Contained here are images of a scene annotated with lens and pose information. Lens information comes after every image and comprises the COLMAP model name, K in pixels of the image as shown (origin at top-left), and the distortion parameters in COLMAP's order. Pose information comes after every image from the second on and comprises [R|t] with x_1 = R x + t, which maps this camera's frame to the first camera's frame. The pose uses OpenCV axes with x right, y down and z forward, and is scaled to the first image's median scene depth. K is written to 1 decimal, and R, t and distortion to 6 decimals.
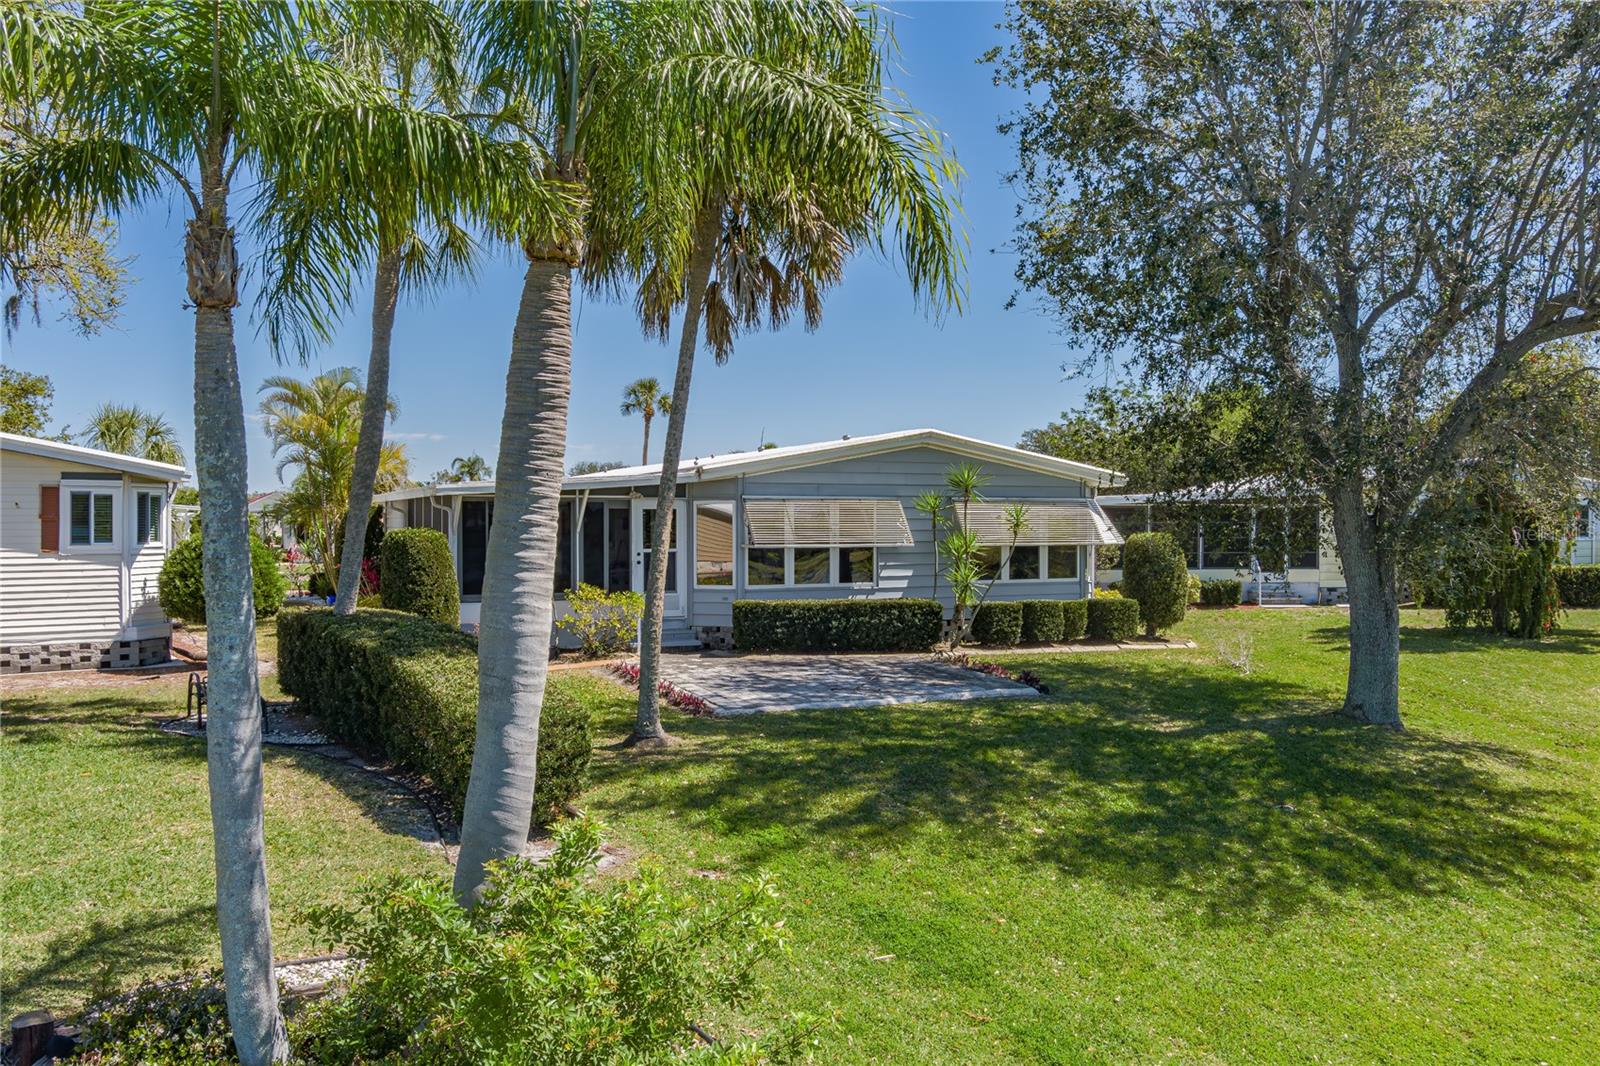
lens RADIAL K [[1308.3, 0, 800.0], [0, 1308.3, 533.0], [0, 0, 1]] dist [-0.070587, 0.000801]
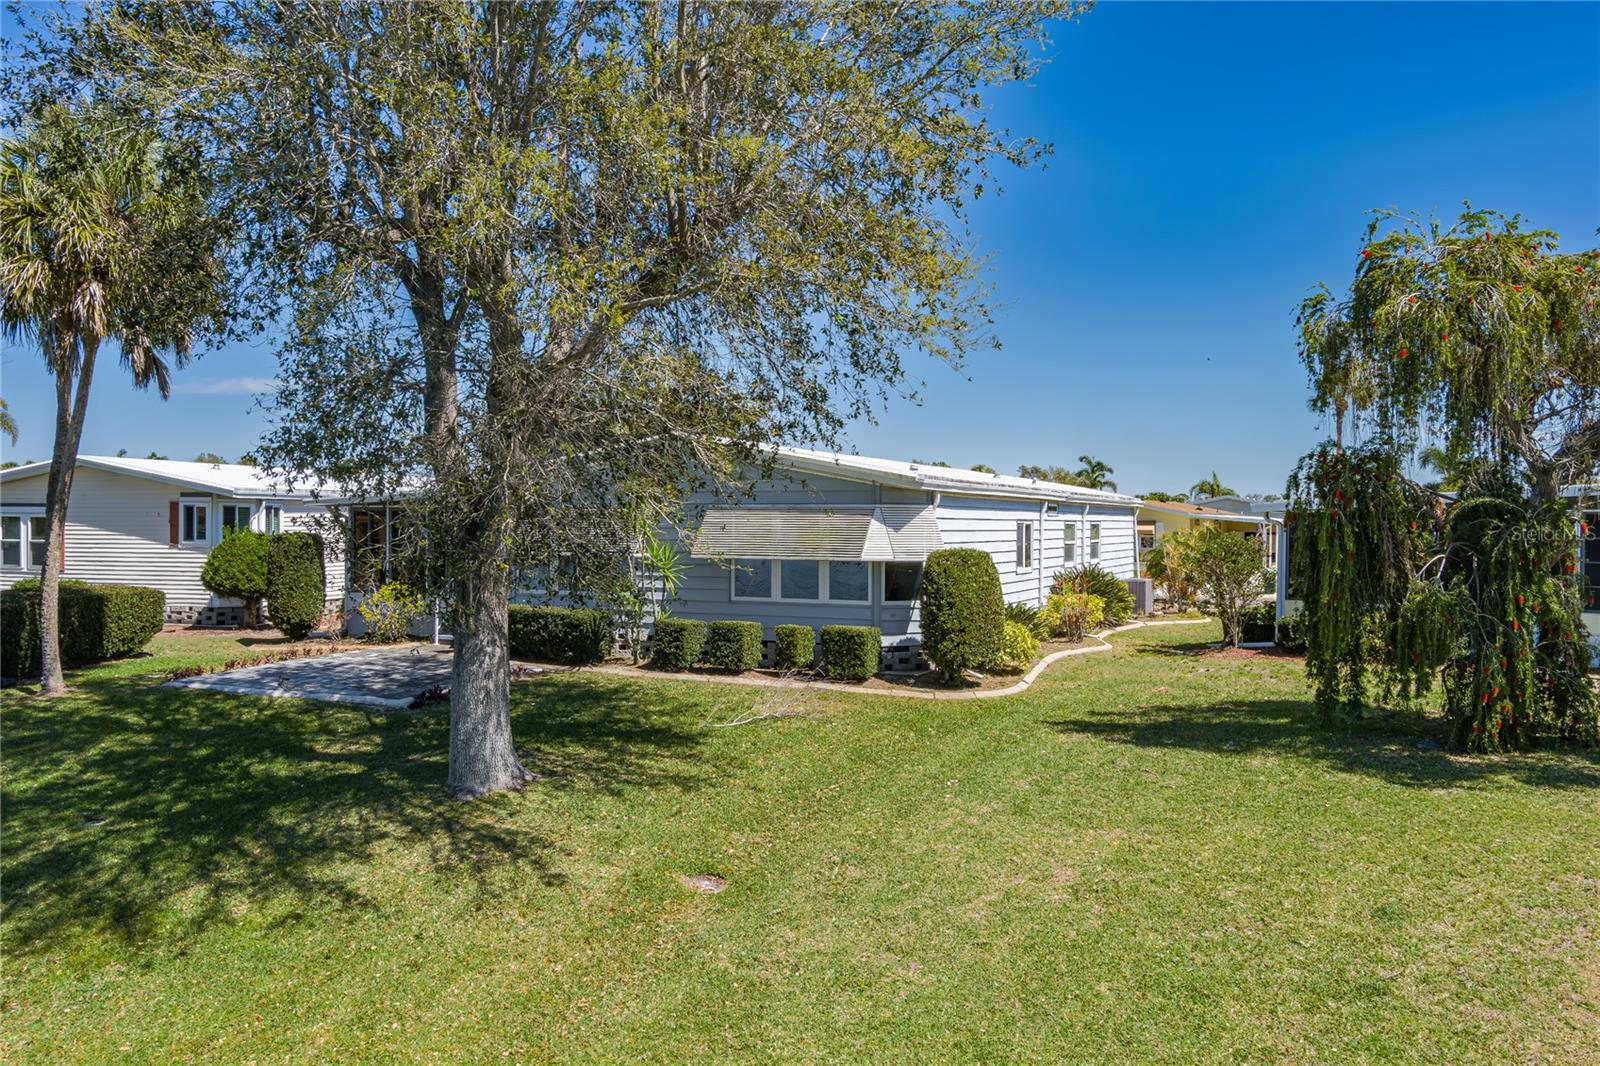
lens RADIAL K [[1308.3, 0, 800.0], [0, 1308.3, 533.0], [0, 0, 1]] dist [-0.070587, 0.000801]
pose [[0.658059, 0.009082, -0.752911, 1.041584], [-0.014293, 0.999898, -0.000430, -0.009448], [0.752830, 0.011044, 0.658122, 0.548077]]
